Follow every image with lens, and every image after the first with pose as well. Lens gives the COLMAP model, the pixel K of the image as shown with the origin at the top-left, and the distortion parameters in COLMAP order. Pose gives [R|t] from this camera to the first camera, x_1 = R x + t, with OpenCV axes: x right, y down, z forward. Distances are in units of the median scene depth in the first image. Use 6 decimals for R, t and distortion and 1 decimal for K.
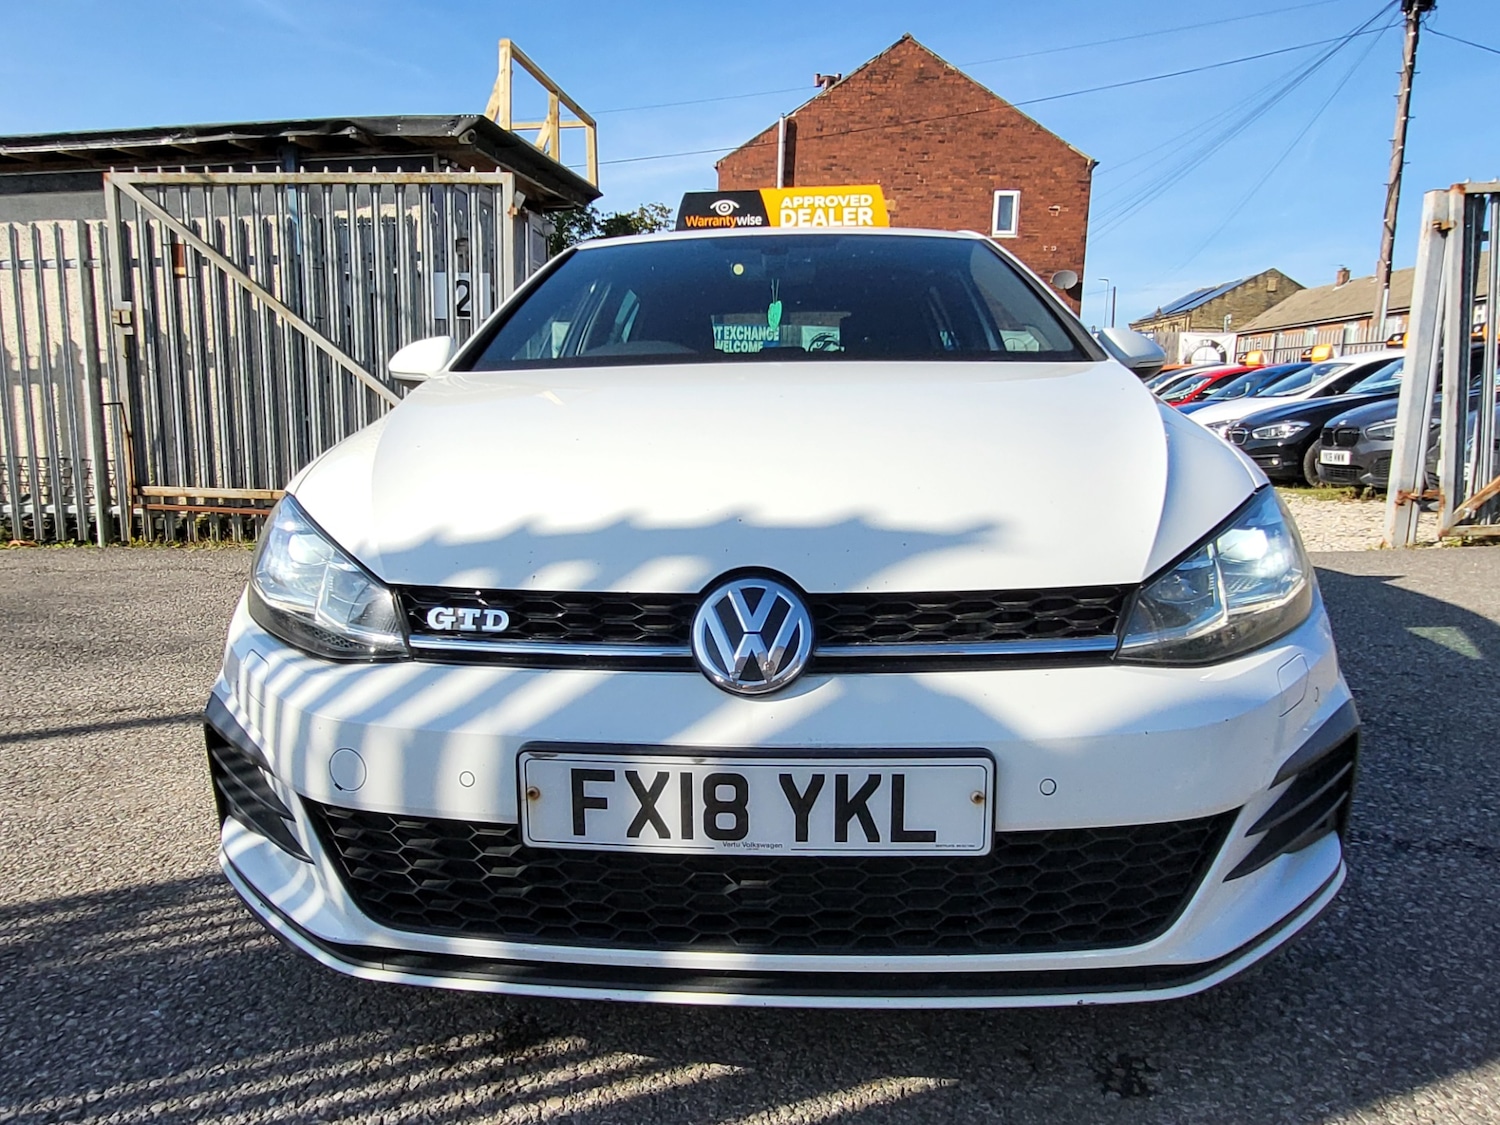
lens RADIAL K [[990.9, 0, 749.2], [0, 990.9, 565.4], [0, 0, 1]] dist [-0.000199, -0.011586]
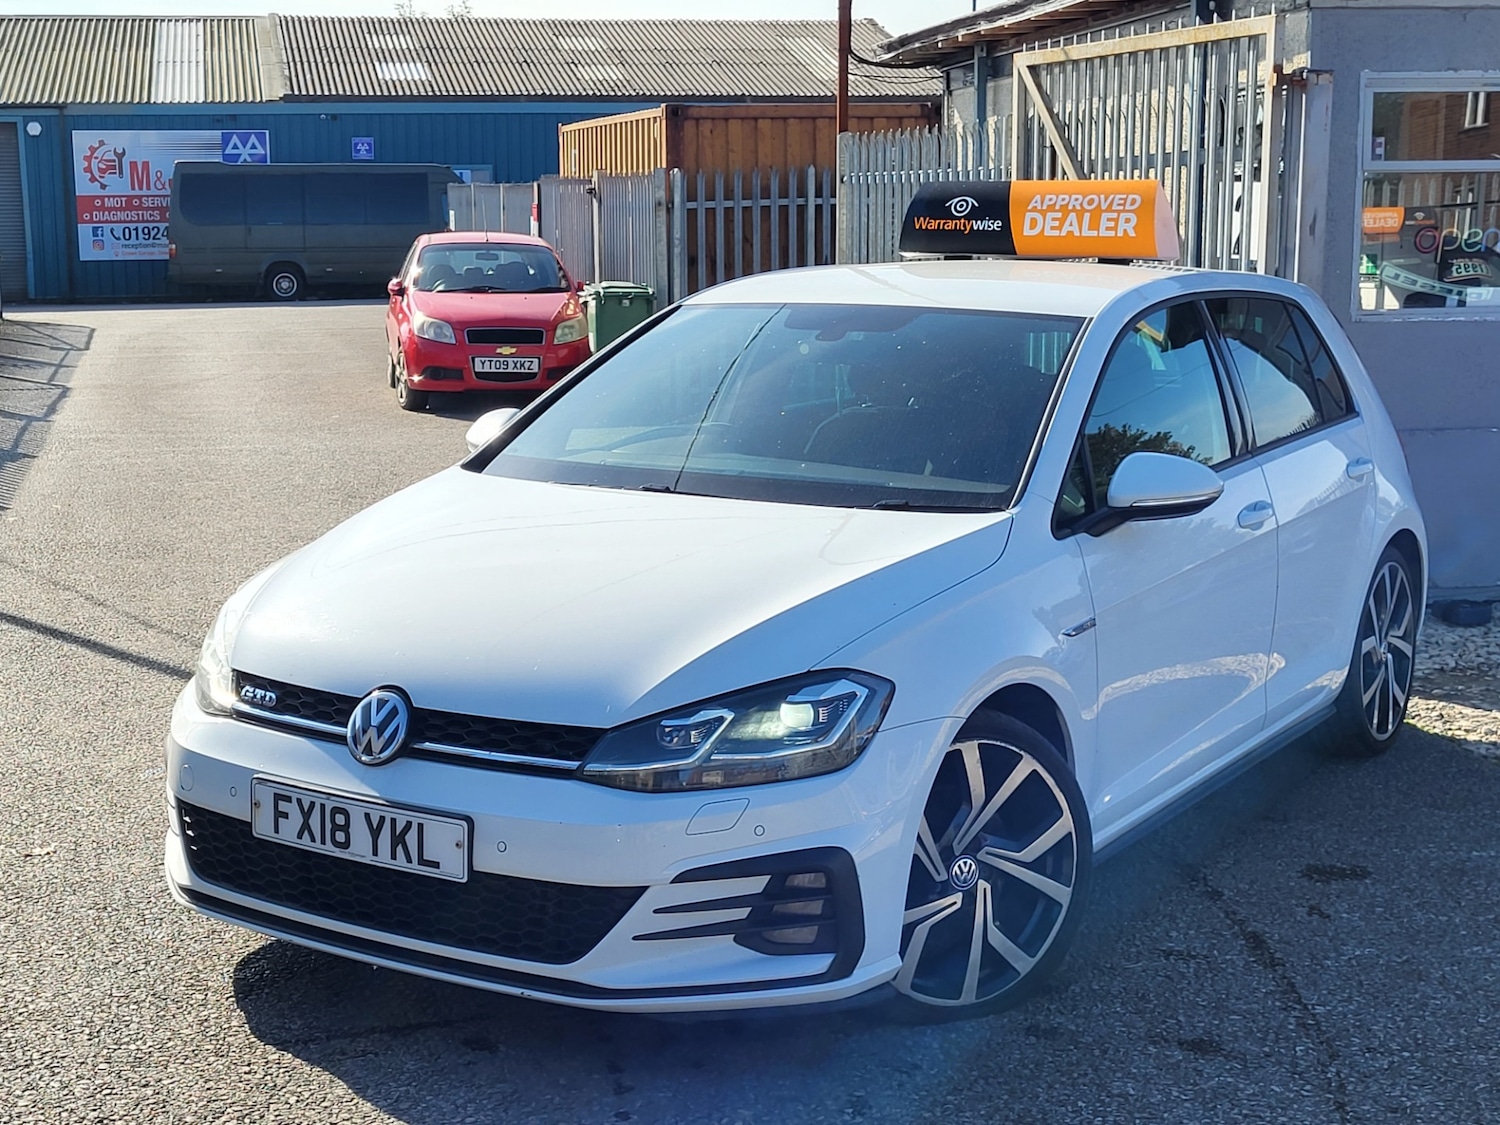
lens RADIAL K [[2237.5, 0, 784.5], [0, 2237.5, 561.5], [0, 0, 1]] dist [0.051254, 0.033658]
pose [[0.876480, 0.097491, -0.471464, 0.709606], [-0.102053, 0.994651, 0.015954, -0.101461], [0.470497, 0.034131, 0.881741, -0.596972]]
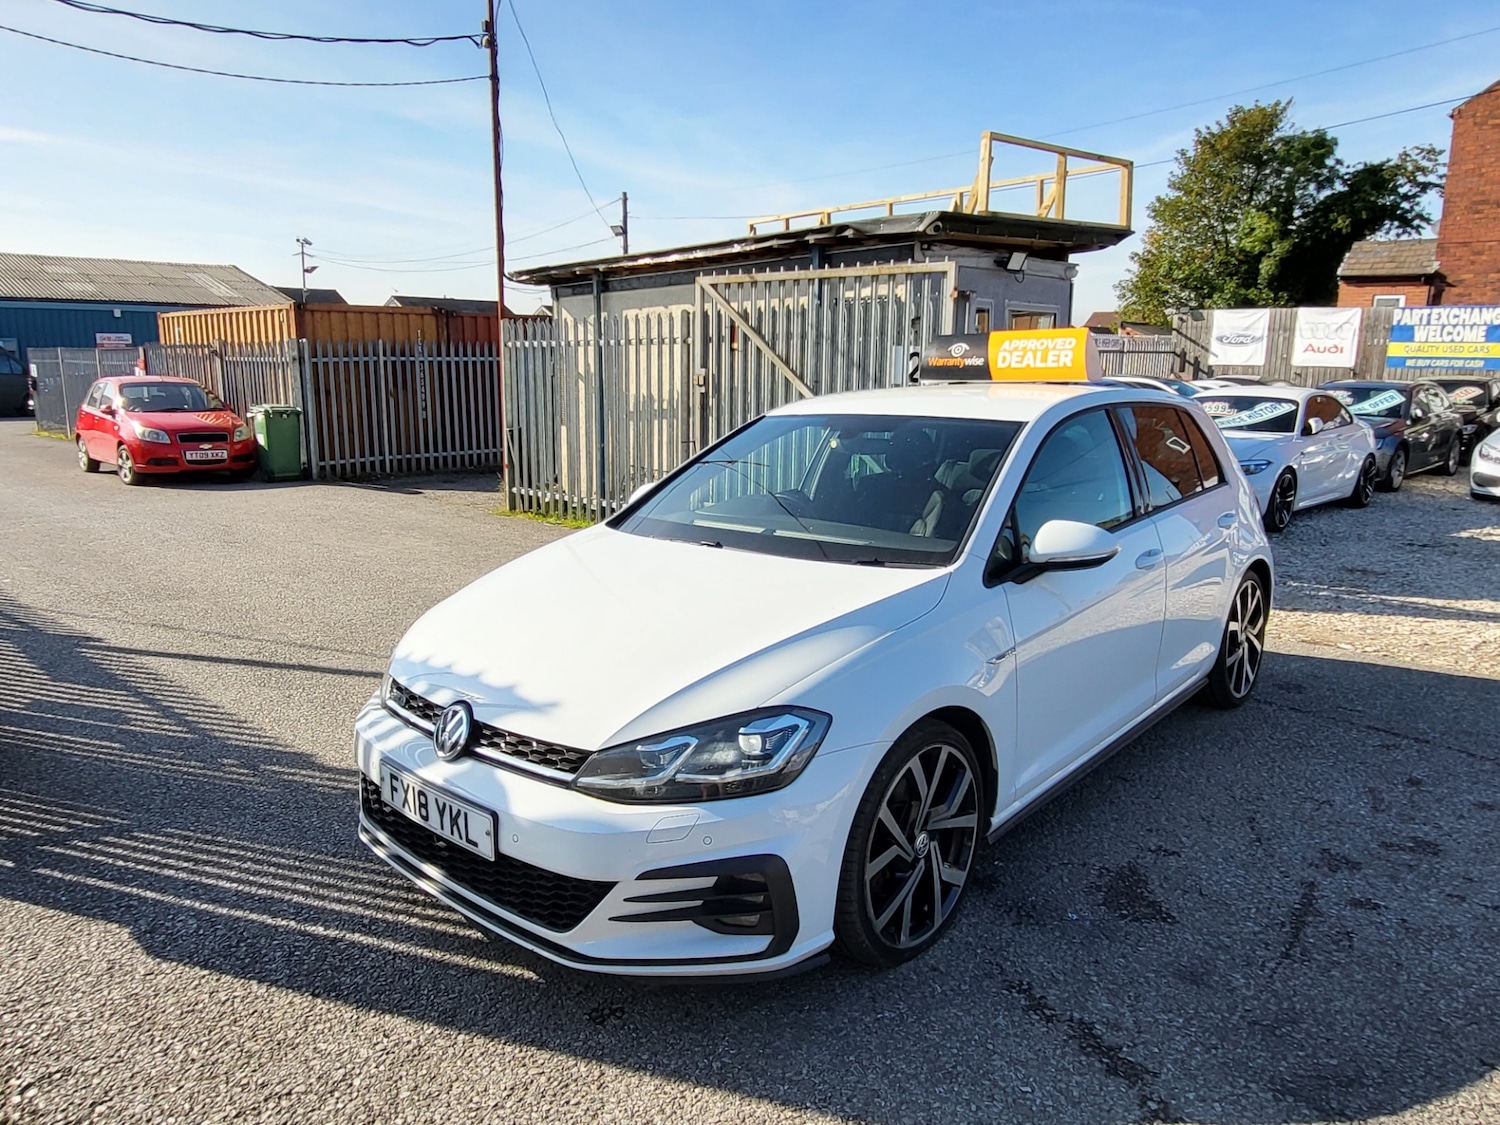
lens RADIAL K [[1018.7, 0, 763.9], [0, 1018.7, 559.1], [0, 0, 1]] dist [-0.007416, -0.004701]
pose [[0.779667, 0.118121, -0.614953, 0.582774], [-0.104344, 0.992825, 0.058410, -0.159399], [0.617439, 0.018626, 0.786398, -0.106674]]
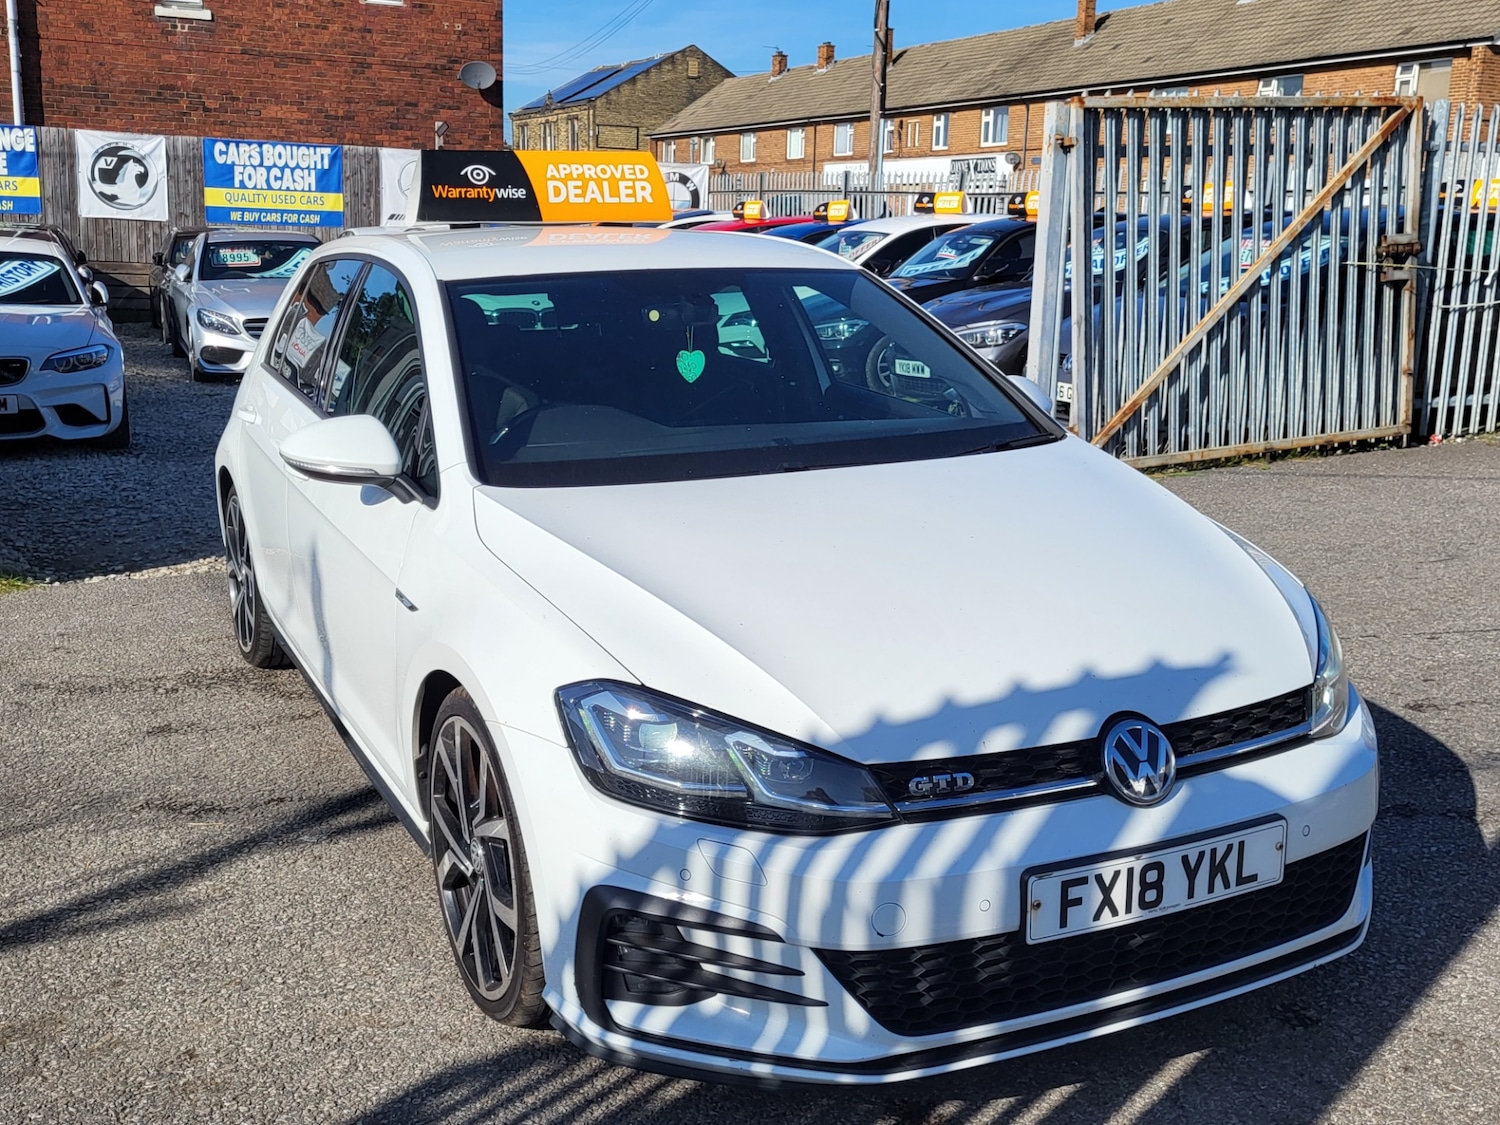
lens RADIAL K [[1508.8, 0, 755.0], [0, 1508.8, 571.4], [0, 0, 1]] dist [0.055470, -0.040121]
pose [[0.867813, -0.103393, 0.486014, -0.461963], [0.072928, 0.994022, 0.081246, -0.128363], [-0.491509, -0.035063, 0.870166, -0.183373]]
